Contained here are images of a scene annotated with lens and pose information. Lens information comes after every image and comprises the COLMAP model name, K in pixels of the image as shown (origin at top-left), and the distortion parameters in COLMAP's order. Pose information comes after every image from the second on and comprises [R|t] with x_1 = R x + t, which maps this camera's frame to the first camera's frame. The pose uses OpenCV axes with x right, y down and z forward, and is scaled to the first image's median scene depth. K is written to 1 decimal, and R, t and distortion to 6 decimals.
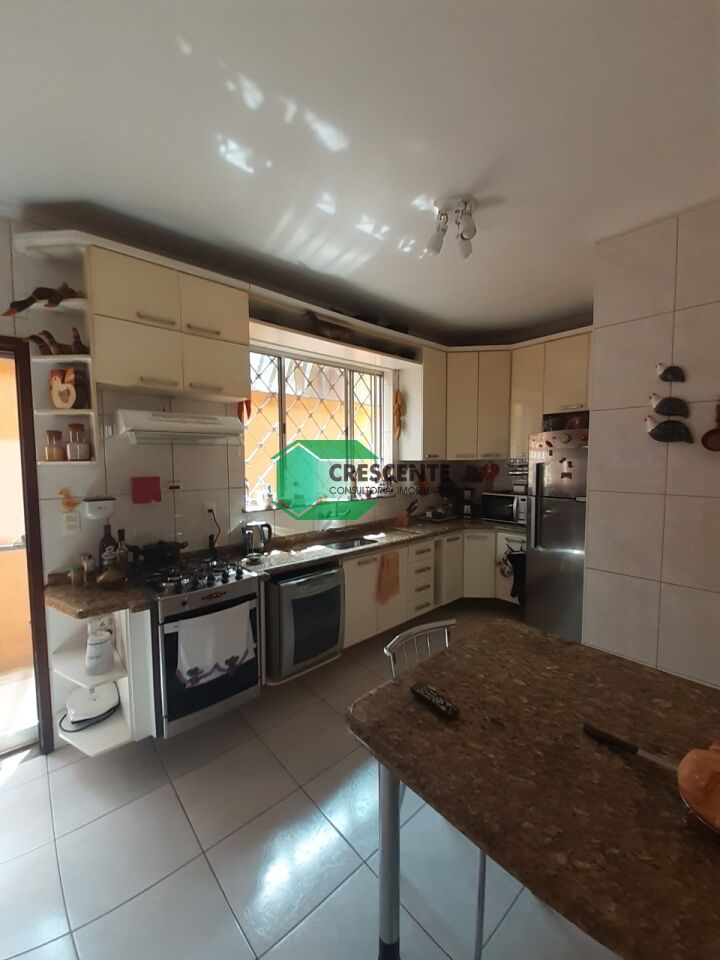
lens RADIAL K [[383.0, 0, 352.2], [0, 383.0, 491.4], [0, 0, 1]] dist [0.015018, -0.007306]
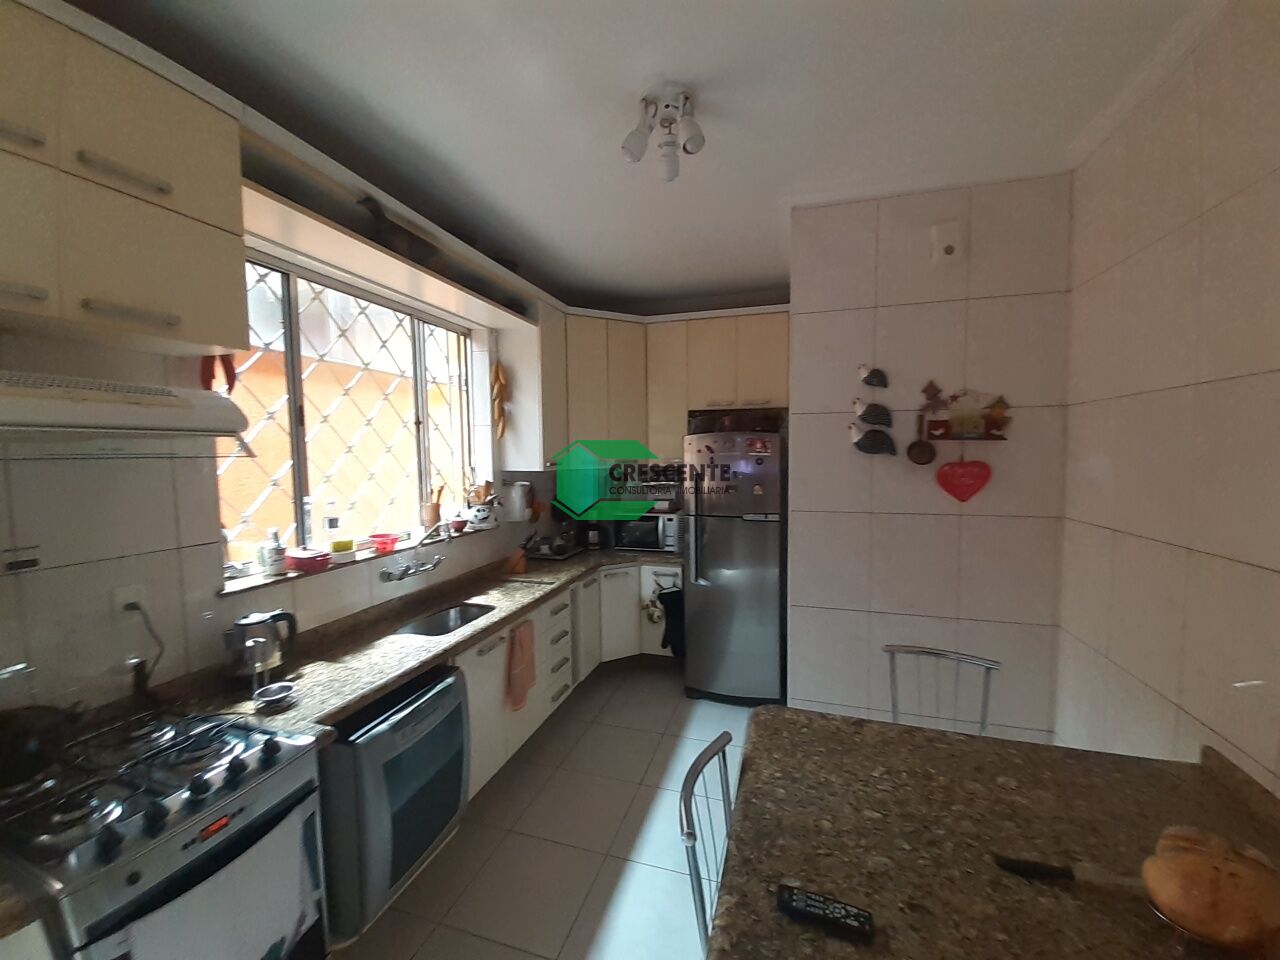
lens RADIAL K [[510.7, 0, 651.4], [0, 510.7, 491.4], [0, 0, 1]] dist [0.015018, -0.007306]
pose [[0.843327, -0.039505, 0.535947, -0.172598], [0.047606, 0.998865, -0.001283, -0.045761], [-0.535288, 0.026597, 0.844251, 0.197790]]
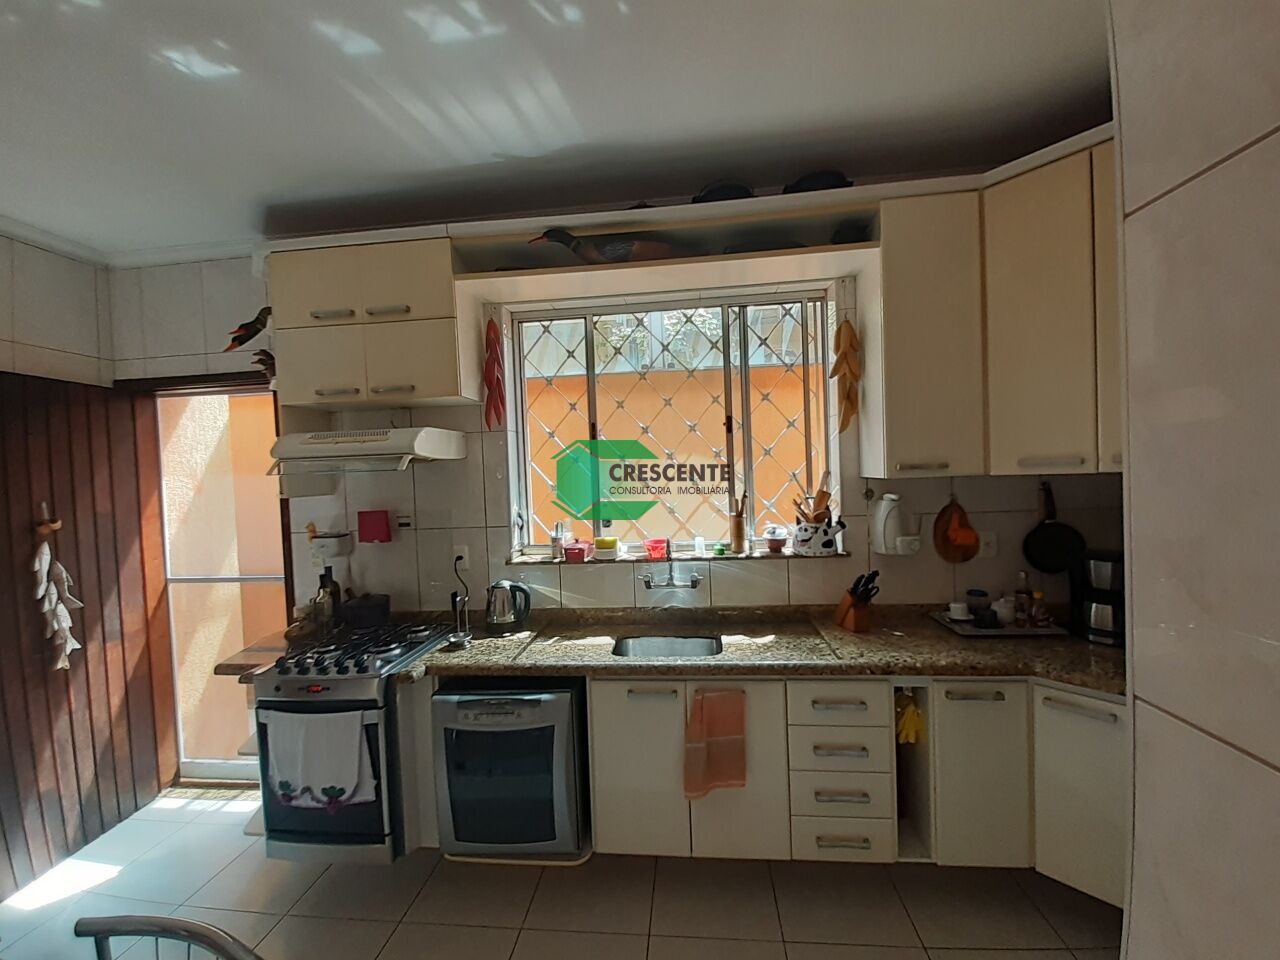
lens RADIAL K [[510.7, 0, 646.9], [0, 510.7, 488.8], [0, 0, 1]] dist [0.015018, -0.007306]
pose [[0.679167, 0.007266, -0.733948, 0.526988], [-0.029926, 0.999394, -0.017799, -0.067054], [0.733374, 0.034052, 0.678972, 0.566923]]
